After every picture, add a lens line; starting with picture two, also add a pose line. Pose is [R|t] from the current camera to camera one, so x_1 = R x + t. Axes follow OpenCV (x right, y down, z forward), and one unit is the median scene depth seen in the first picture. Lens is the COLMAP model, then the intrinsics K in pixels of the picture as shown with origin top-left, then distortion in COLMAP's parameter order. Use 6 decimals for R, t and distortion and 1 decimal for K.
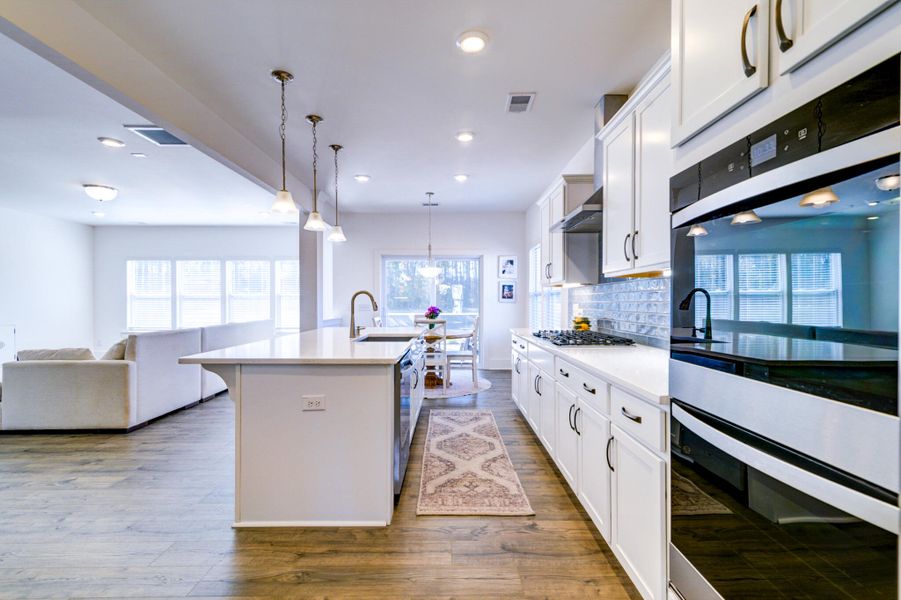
lens RADIAL K [[403.6, 0, 450.4], [0, 403.6, 302.0], [0, 0, 1]] dist [0.015480, -0.001539]
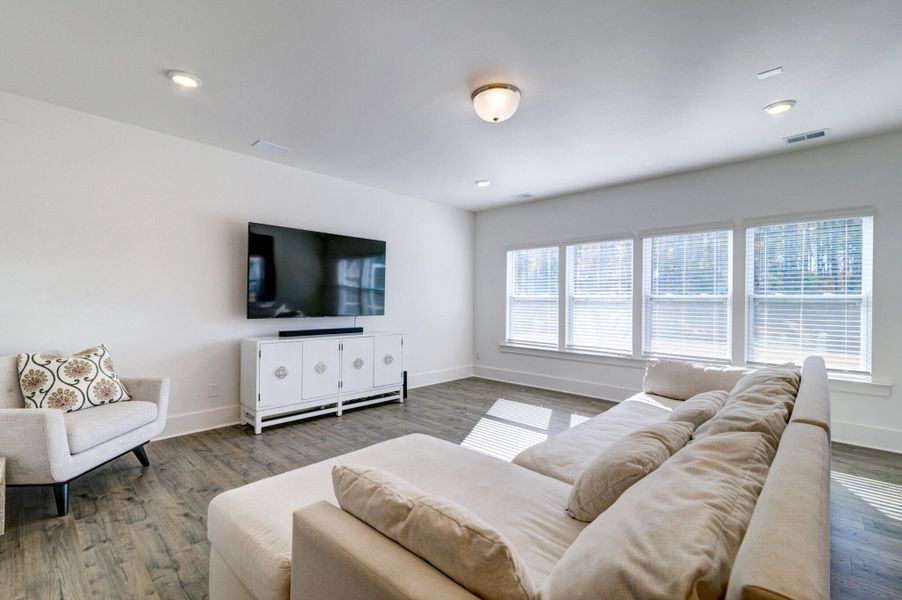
lens RADIAL K [[404.0, 0, 453.4], [0, 404.0, 300.7], [0, 0, 1]] dist [0.015480, -0.001539]
pose [[0.731158, 0.006982, -0.682173, -0.566423], [-0.012727, 0.999913, -0.003407, -0.008672], [0.682090, 0.011173, 0.731183, 0.612781]]
